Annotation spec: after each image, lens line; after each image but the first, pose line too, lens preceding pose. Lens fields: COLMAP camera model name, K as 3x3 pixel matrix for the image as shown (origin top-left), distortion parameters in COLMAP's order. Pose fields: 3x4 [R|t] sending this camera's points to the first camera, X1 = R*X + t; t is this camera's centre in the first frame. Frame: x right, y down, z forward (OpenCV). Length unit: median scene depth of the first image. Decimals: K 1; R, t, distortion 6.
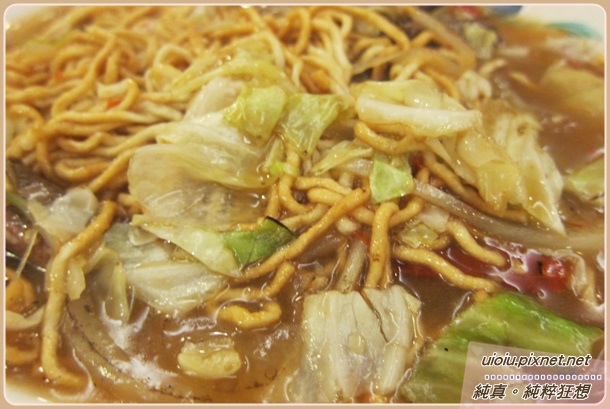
lens RADIAL K [[506.7, 0, 305.8], [0, 506.7, 202.6], [0, 0, 1]] dist [-0.014582, -0.013565]
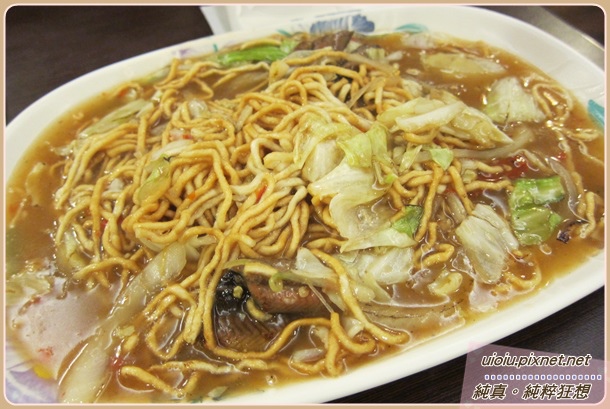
lens RADIAL K [[506.7, 0, 305.0], [0, 506.7, 206.0], [0, 0, 1]] dist [-0.014582, -0.013565]
pose [[0.768520, -0.463848, 0.440706, -1.049732], [0.451700, 0.881159, 0.139737, -0.349009], [-0.453148, 0.091676, 0.886709, -0.331058]]
